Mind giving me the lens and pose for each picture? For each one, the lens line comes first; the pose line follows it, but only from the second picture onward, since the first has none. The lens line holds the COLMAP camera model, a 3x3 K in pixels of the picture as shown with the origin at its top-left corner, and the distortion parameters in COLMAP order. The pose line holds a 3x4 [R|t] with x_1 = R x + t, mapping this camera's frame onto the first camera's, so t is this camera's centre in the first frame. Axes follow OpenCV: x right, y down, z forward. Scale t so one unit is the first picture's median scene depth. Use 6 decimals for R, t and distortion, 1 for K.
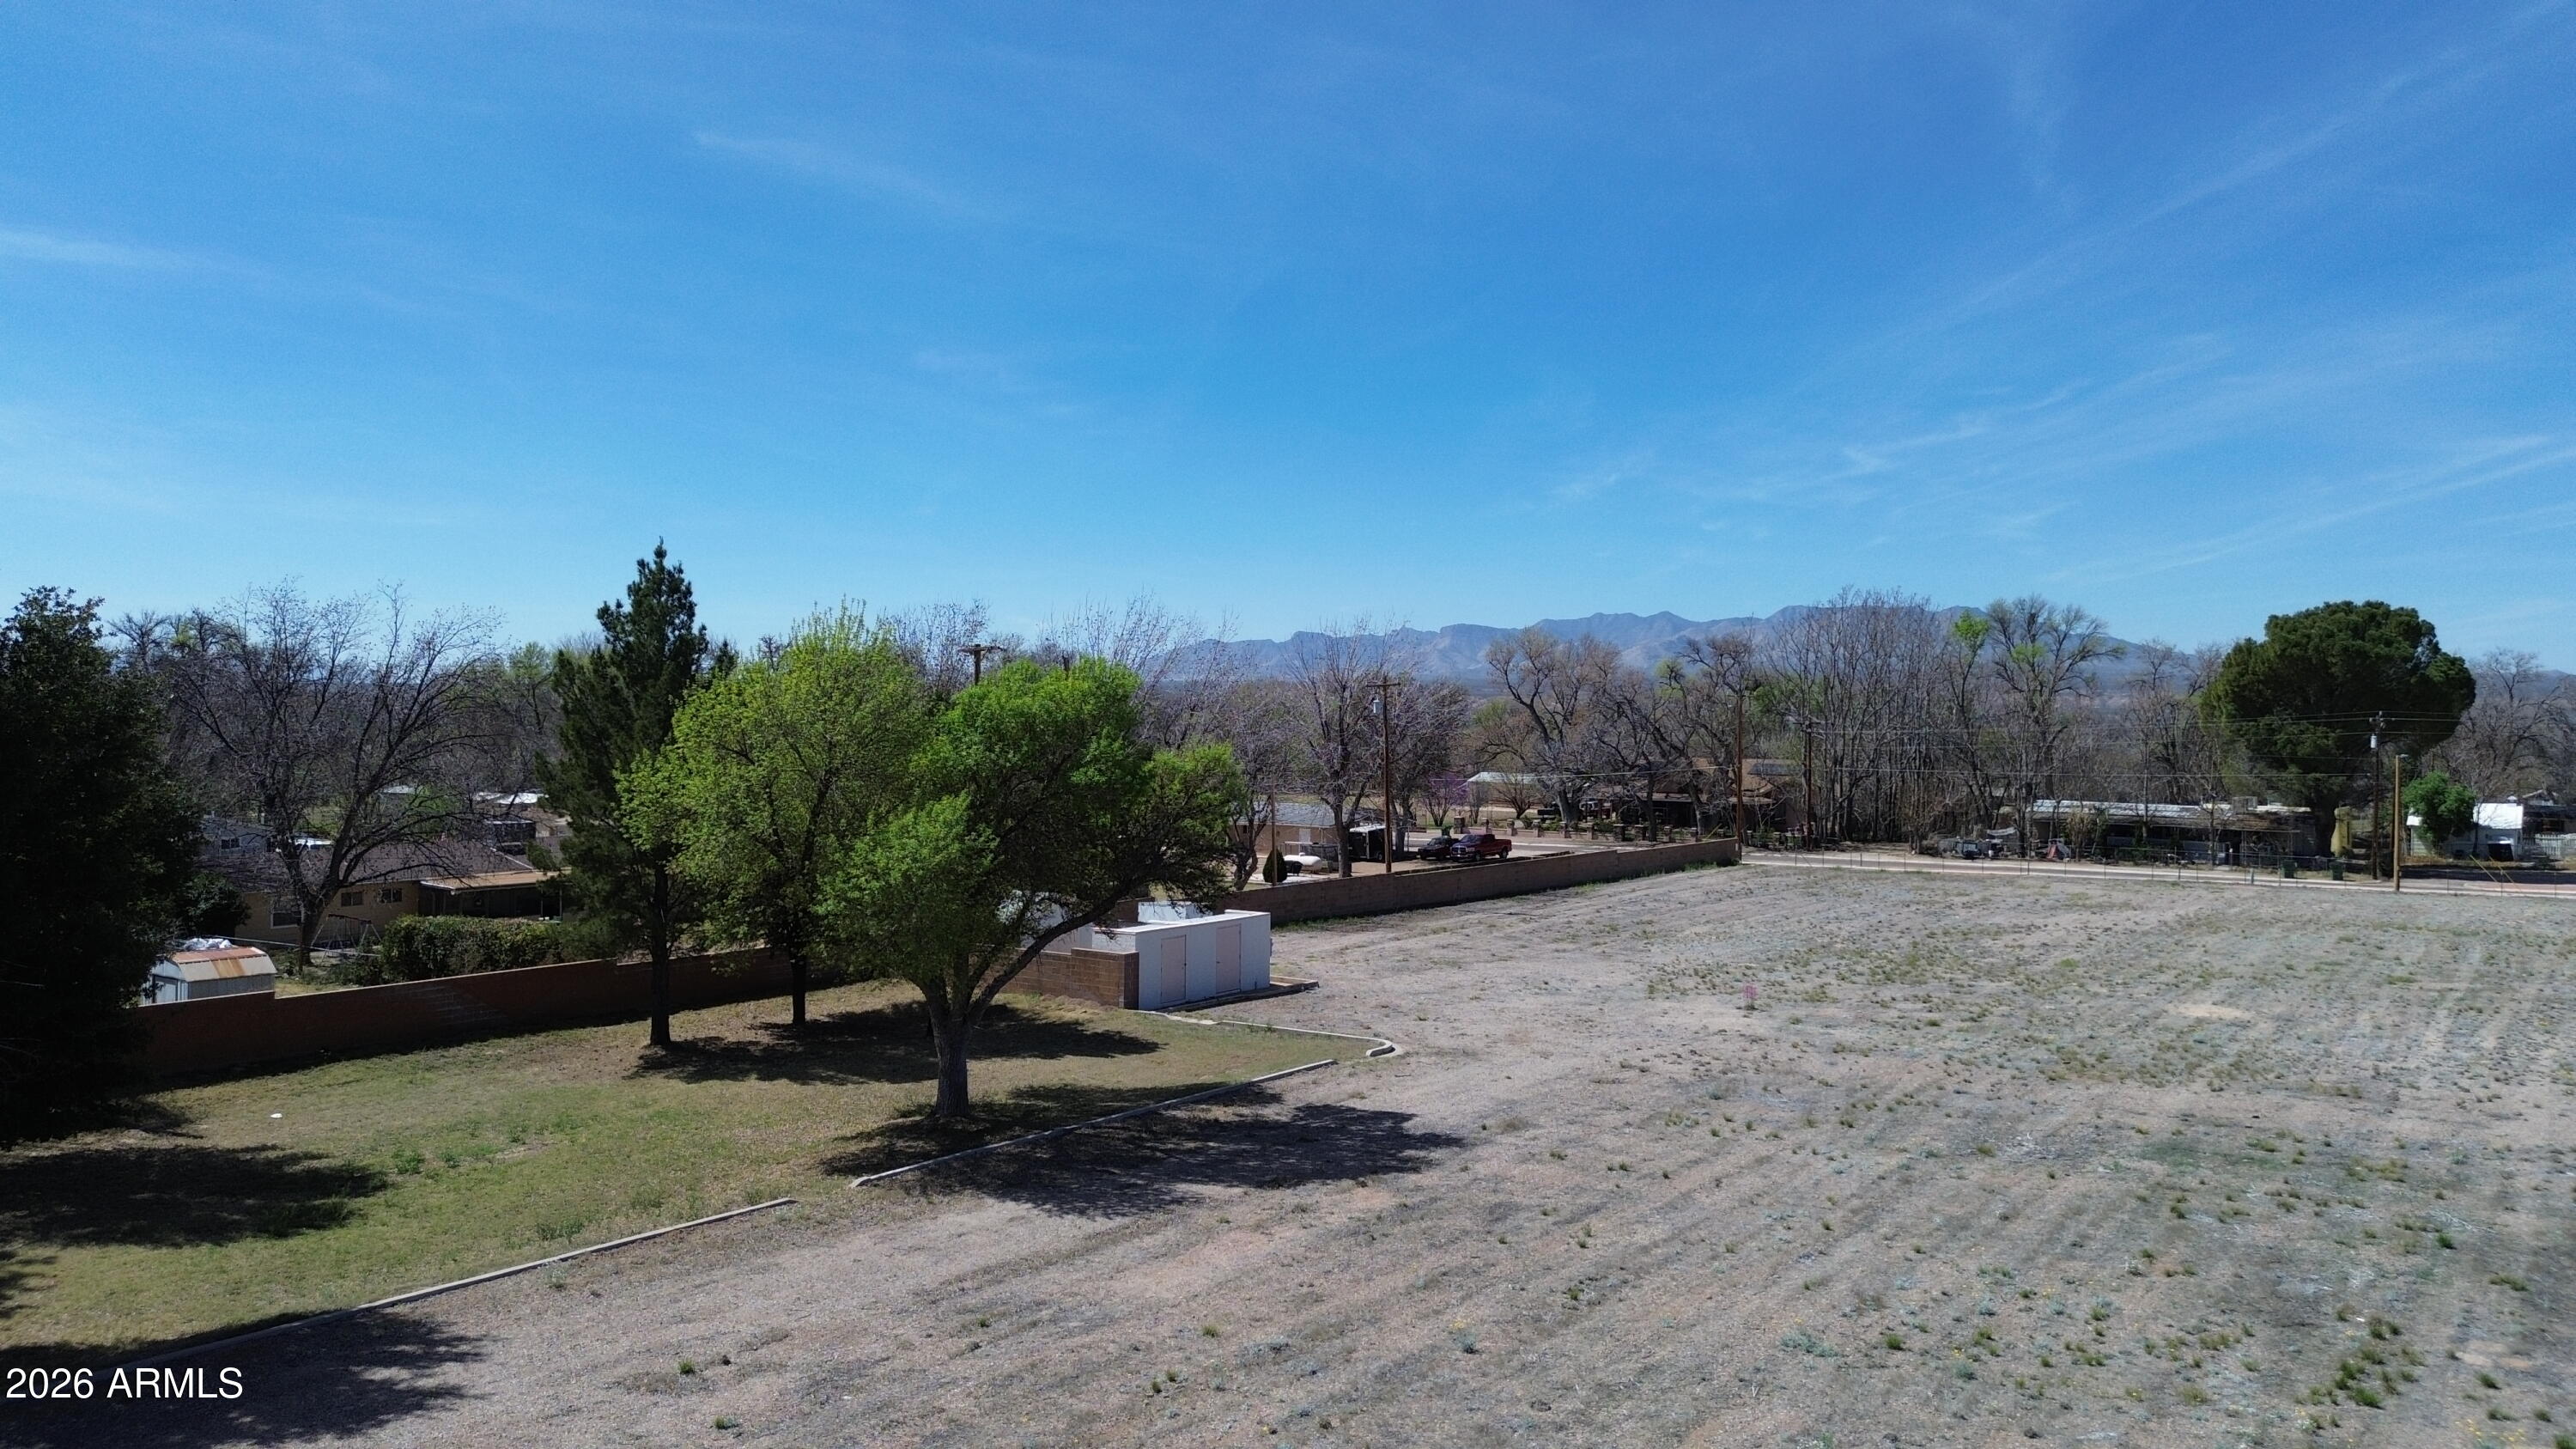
lens RADIAL K [[1830.5, 0, 1289.4], [0, 1830.5, 699.6], [0, 0, 1]] dist [0.080934, -0.077578]
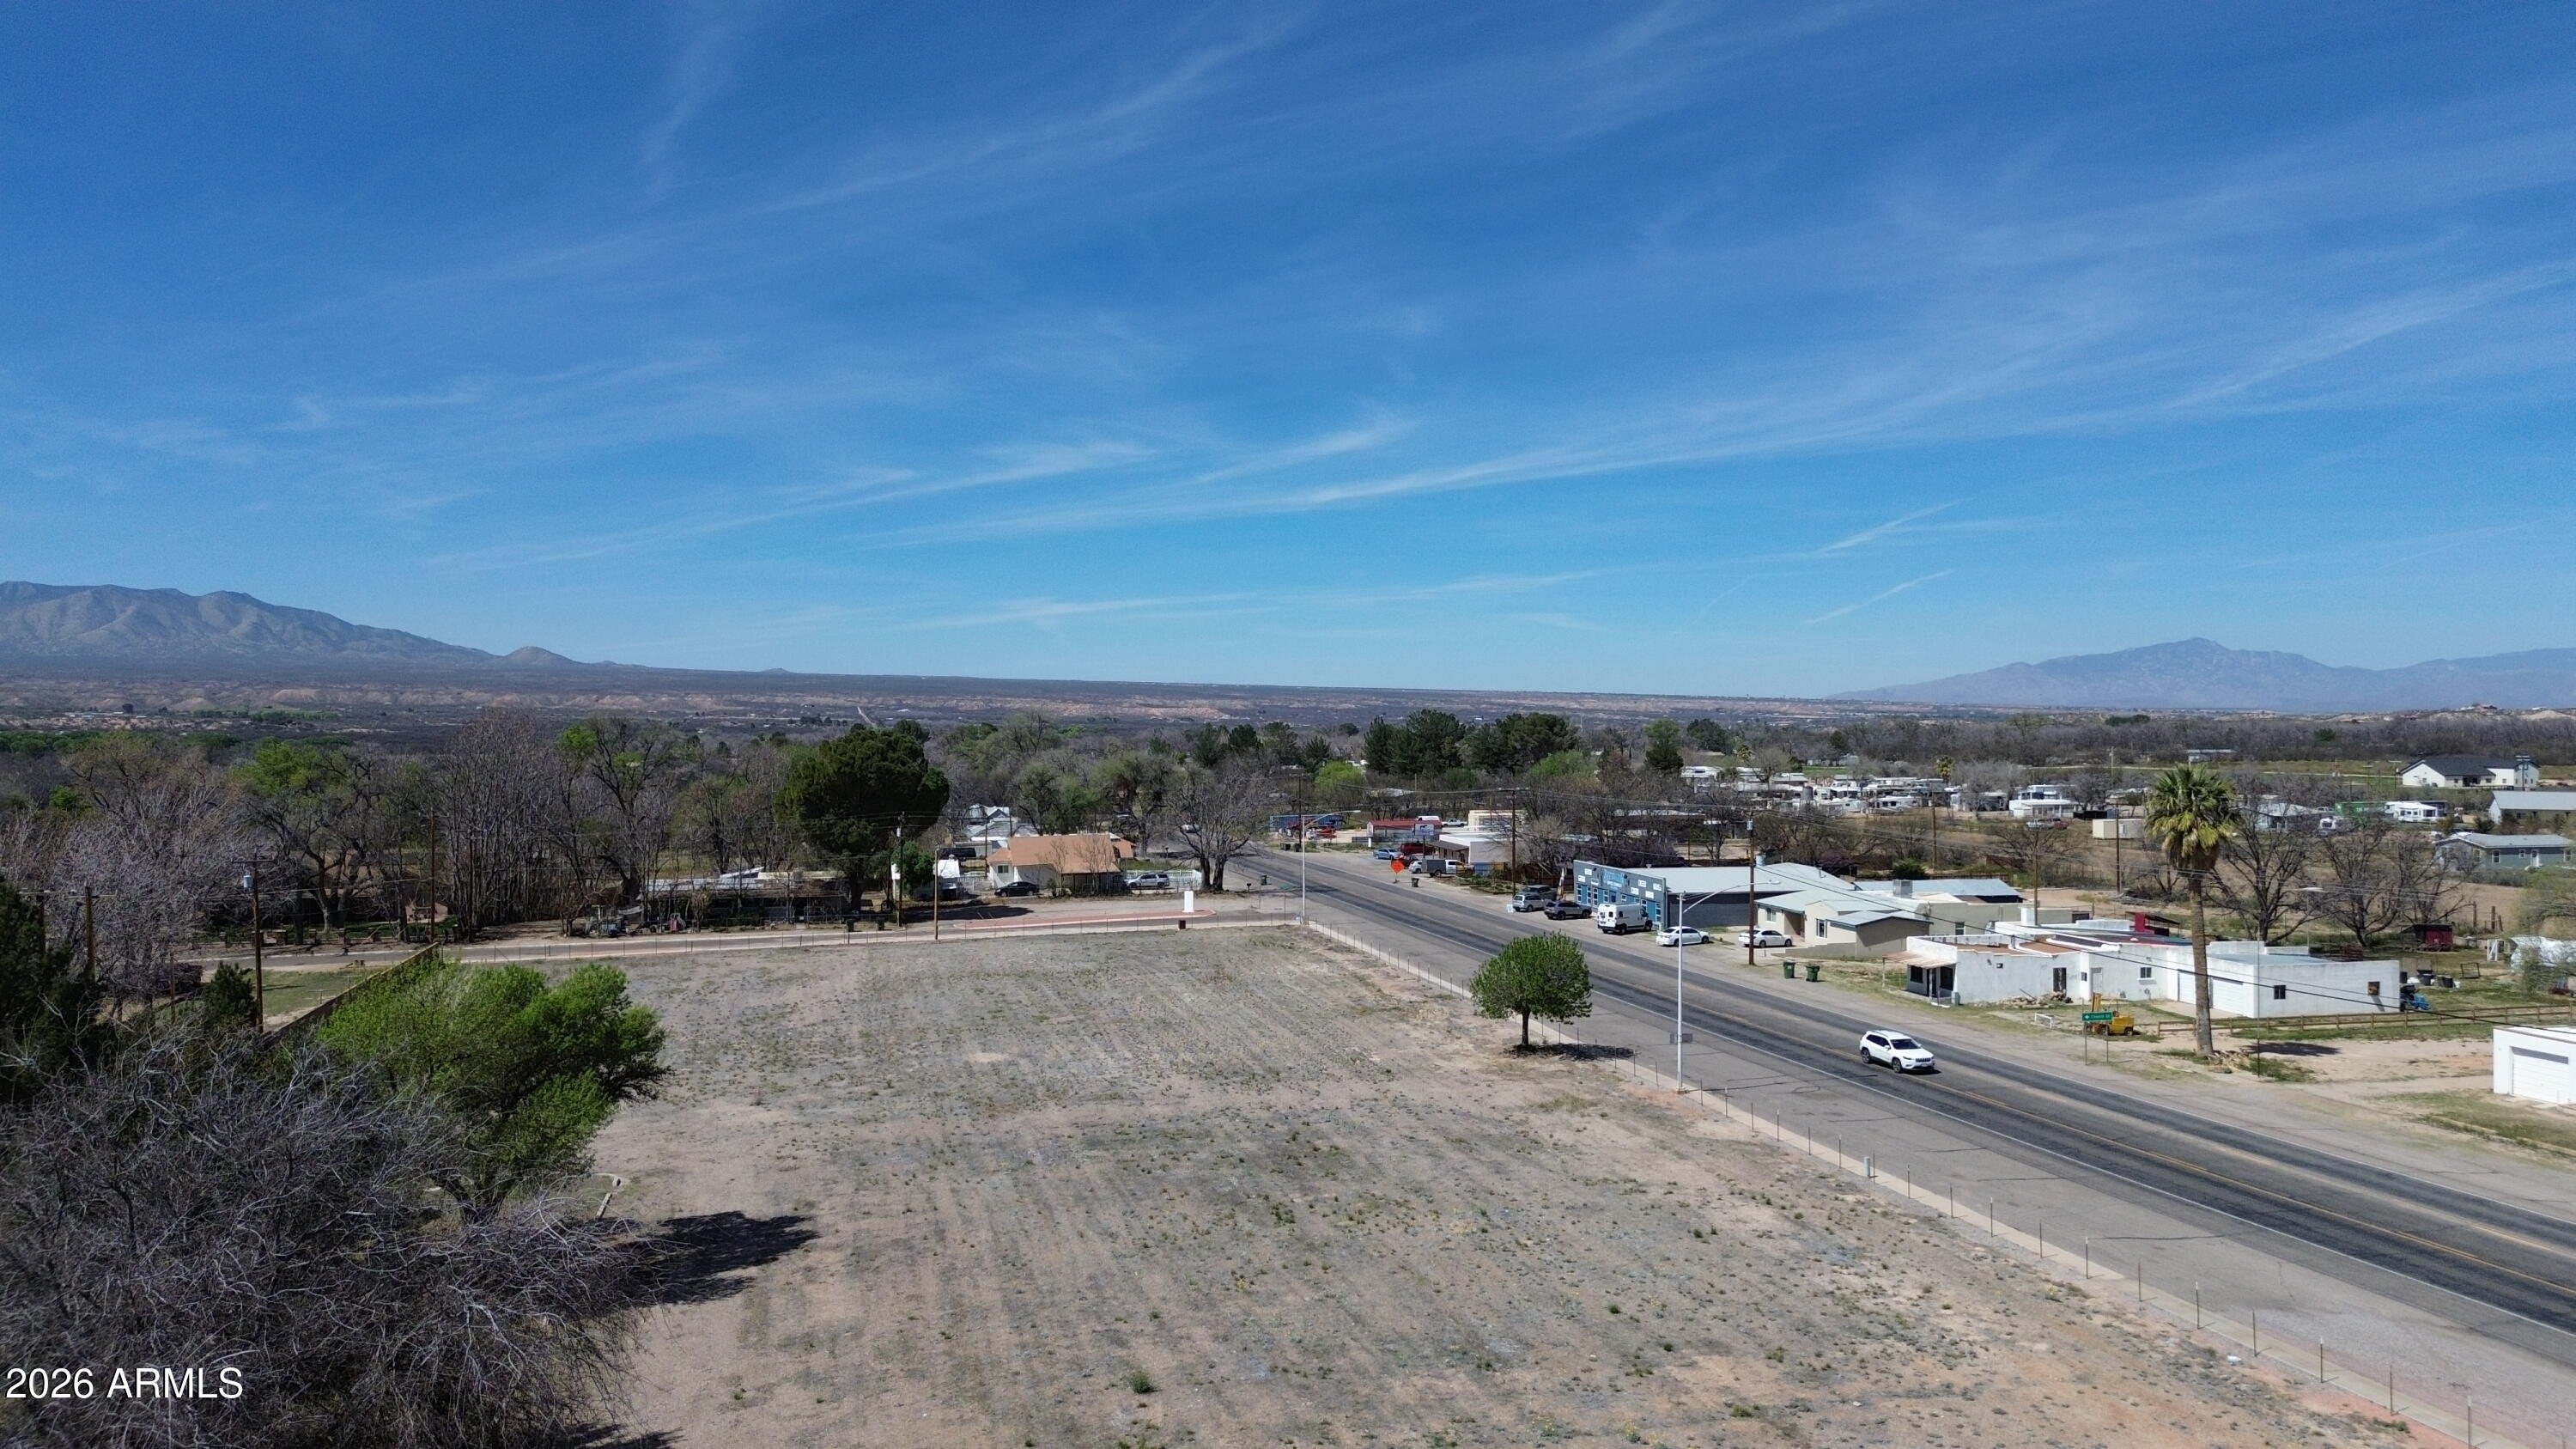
lens RADIAL K [[1830.5, 0, 1289.3], [0, 1830.5, 718.7], [0, 0, 1]] dist [0.080934, -0.077578]
pose [[0.648162, -0.010785, 0.761426, -0.684087], [0.000489, 0.999905, 0.013747, -0.187600], [-0.761502, -0.008538, 0.648106, -0.351449]]
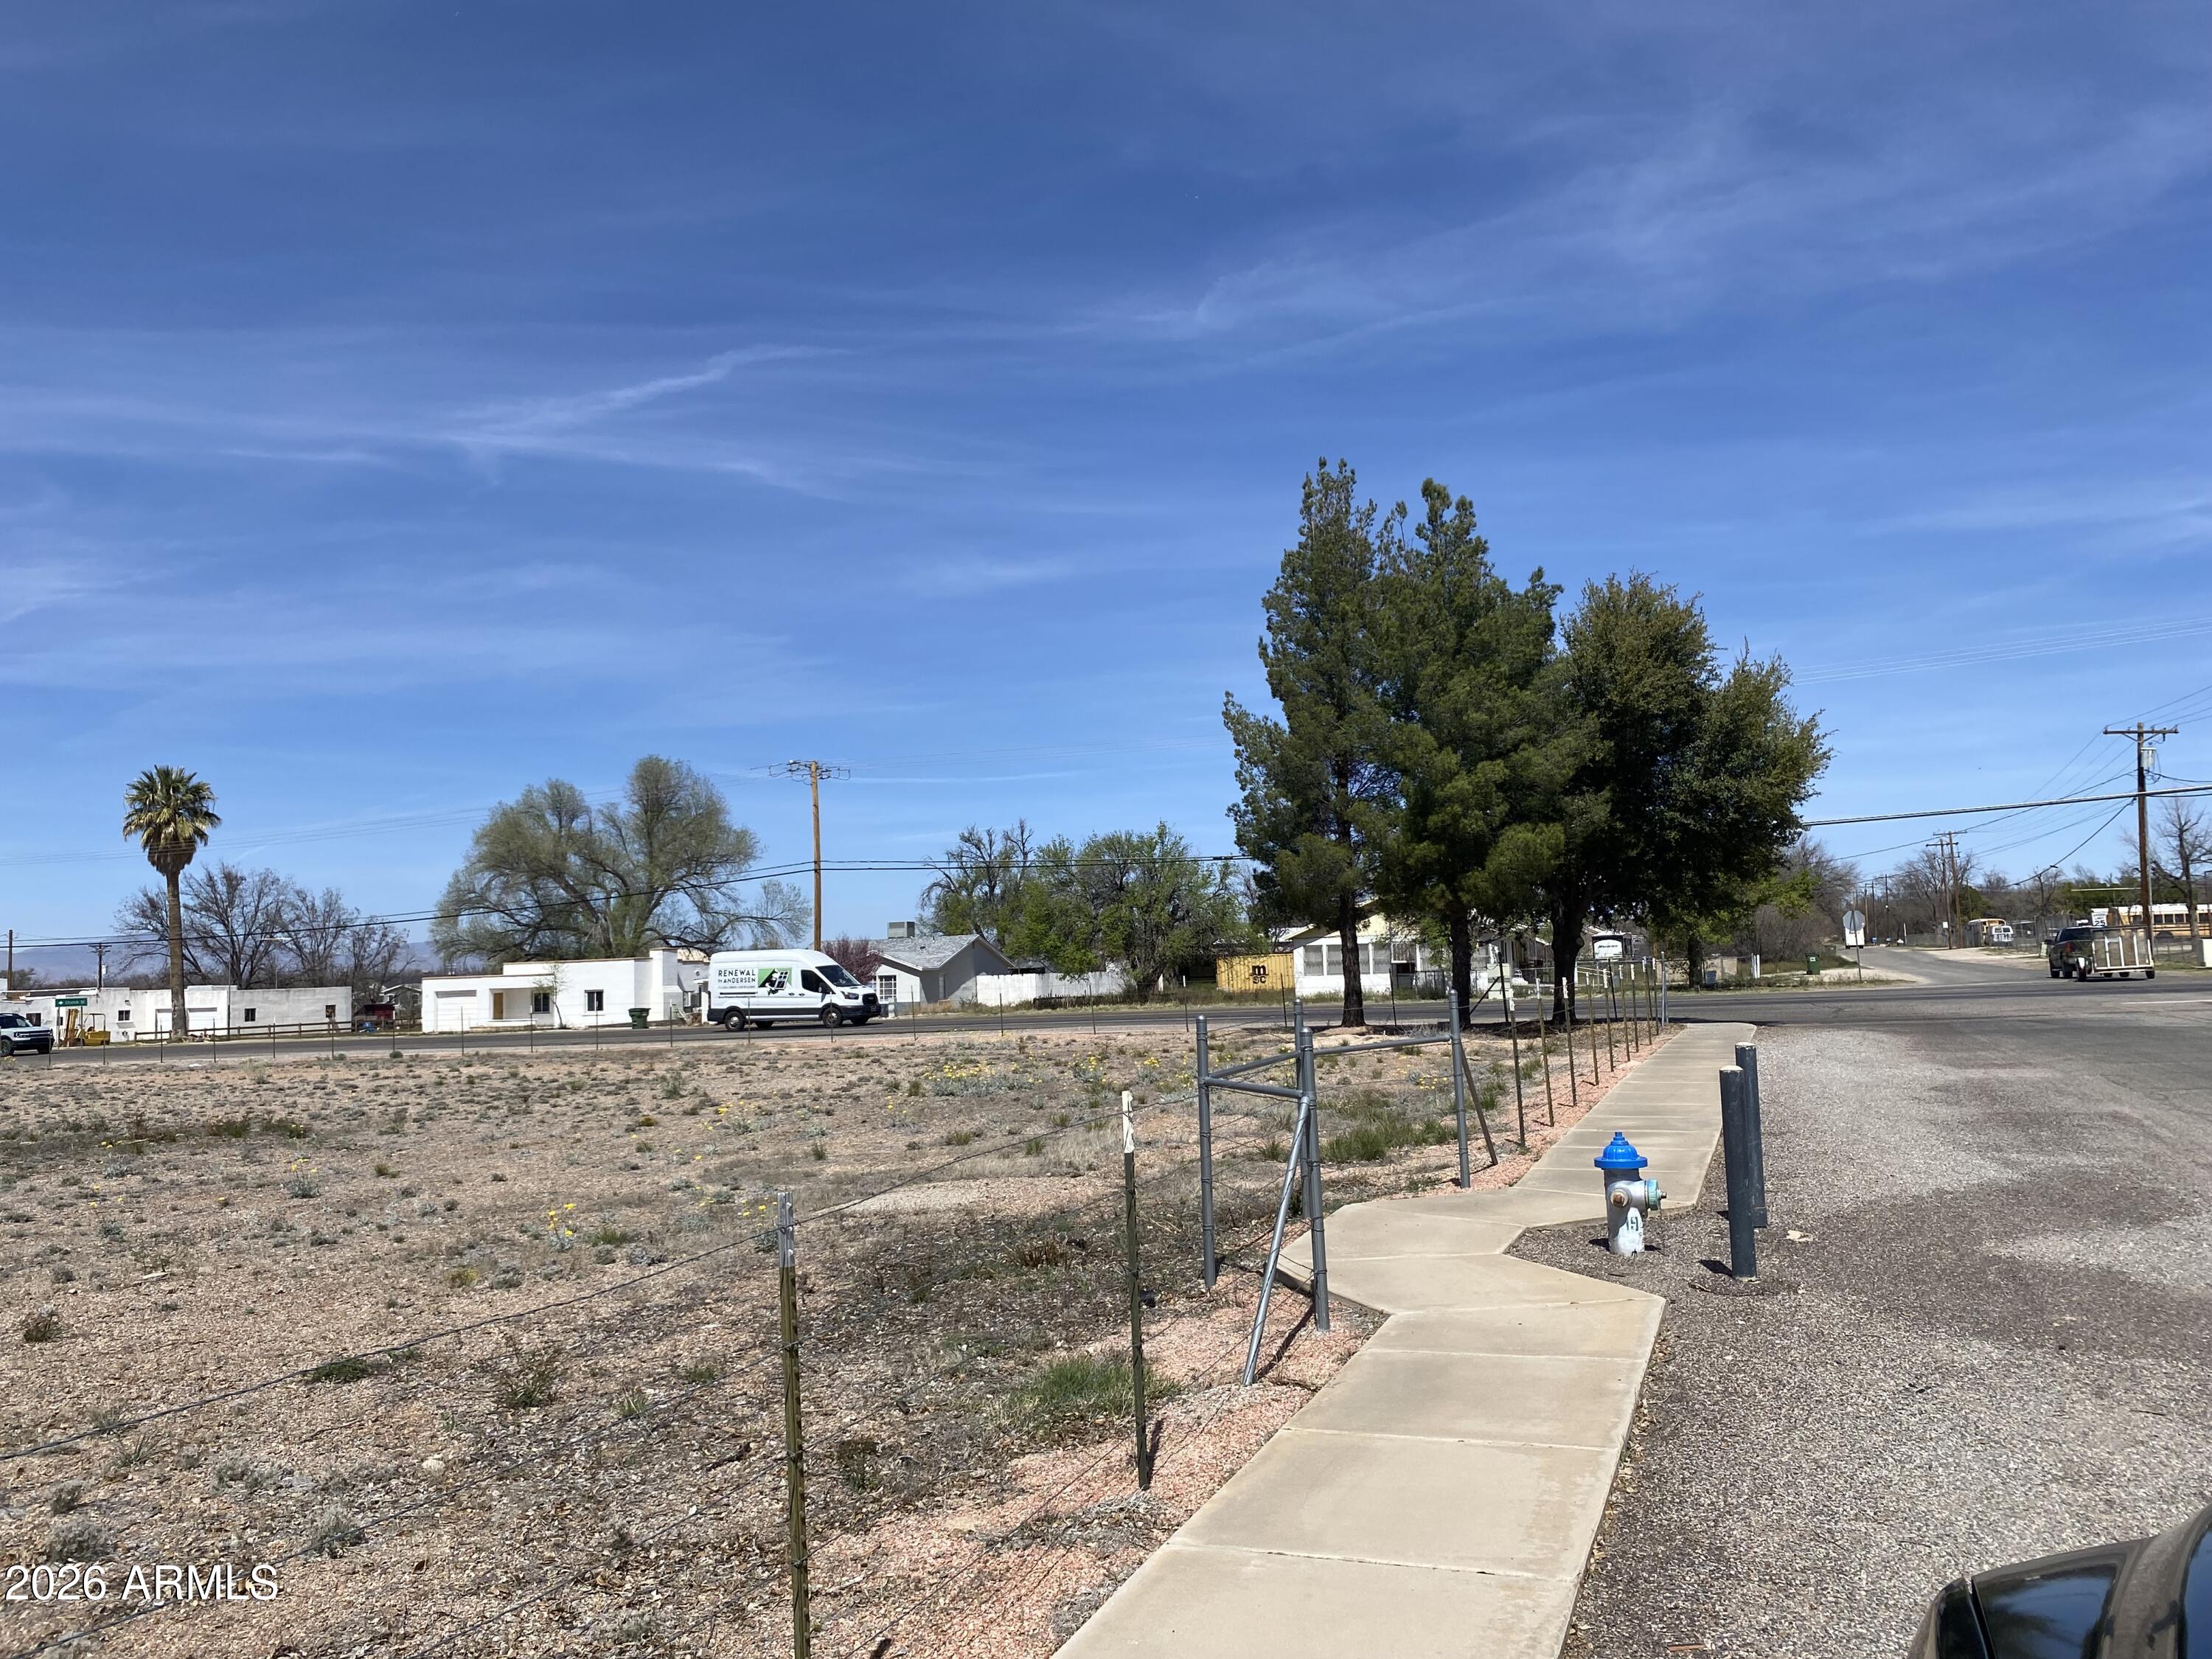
lens RADIAL K [[1691.9, 0, 1099.4], [0, 1691.9, 832.8], [0, 0, 1]] dist [0.028617, -0.031905]
pose [[-0.238959, 0.076194, 0.968036, -0.670371], [0.025213, 0.997067, -0.072255, 0.106539], [-0.970702, 0.007141, -0.240179, -0.360606]]
